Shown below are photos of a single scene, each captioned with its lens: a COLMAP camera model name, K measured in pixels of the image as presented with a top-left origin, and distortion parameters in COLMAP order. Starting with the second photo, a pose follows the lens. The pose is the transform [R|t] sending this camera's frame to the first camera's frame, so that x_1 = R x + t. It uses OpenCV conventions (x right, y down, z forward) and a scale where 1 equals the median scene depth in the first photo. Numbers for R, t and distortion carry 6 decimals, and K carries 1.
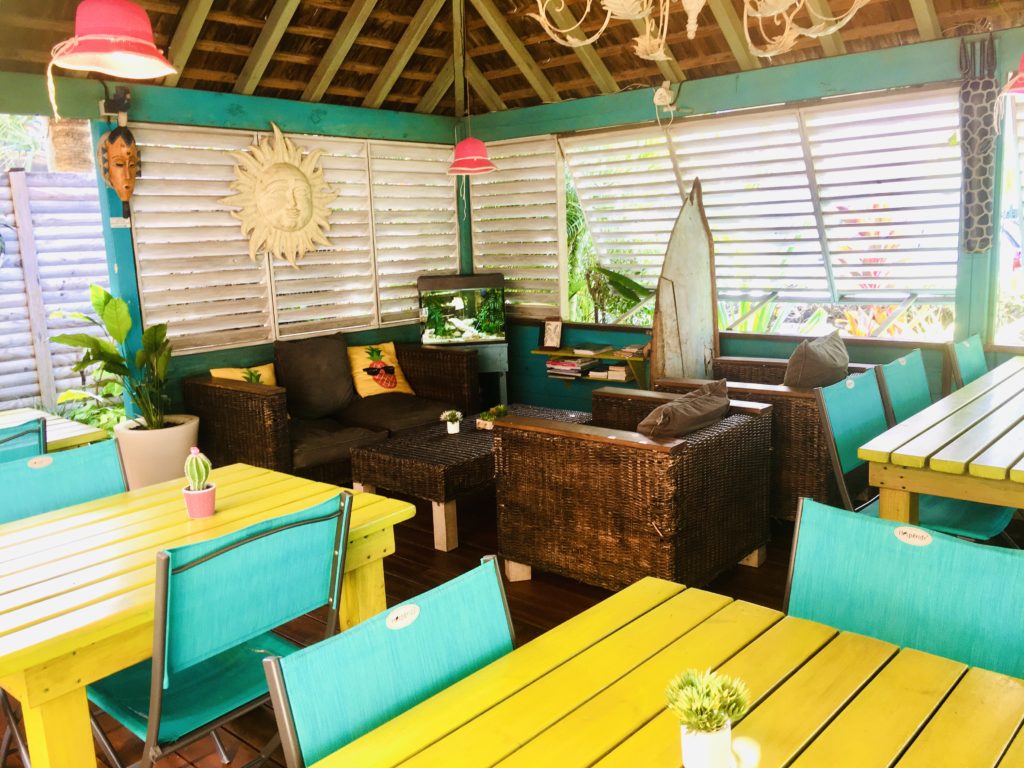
lens RADIAL K [[879.6, 0, 511.4], [0, 879.6, 393.1], [0, 0, 1]] dist [0.046139, -0.069253]
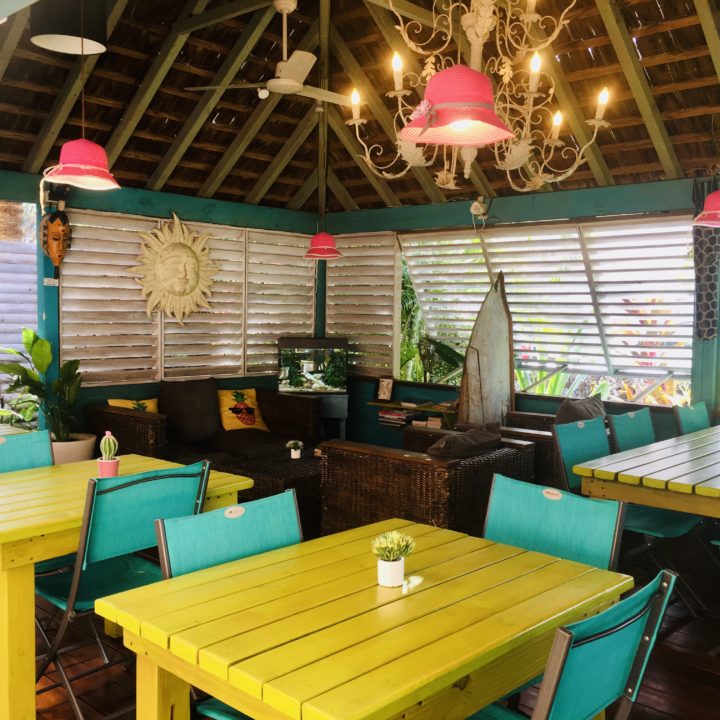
lens RADIAL K [[807.3, 0, 360.5], [0, 807.3, 357.2], [0, 0, 1]] dist [0.019102, 0.000000]
pose [[0.998438, 0.054051, -0.014124, 0.031722], [-0.055365, 0.991113, -0.120952, 0.032362], [0.007461, 0.121545, 0.992558, -0.148412]]
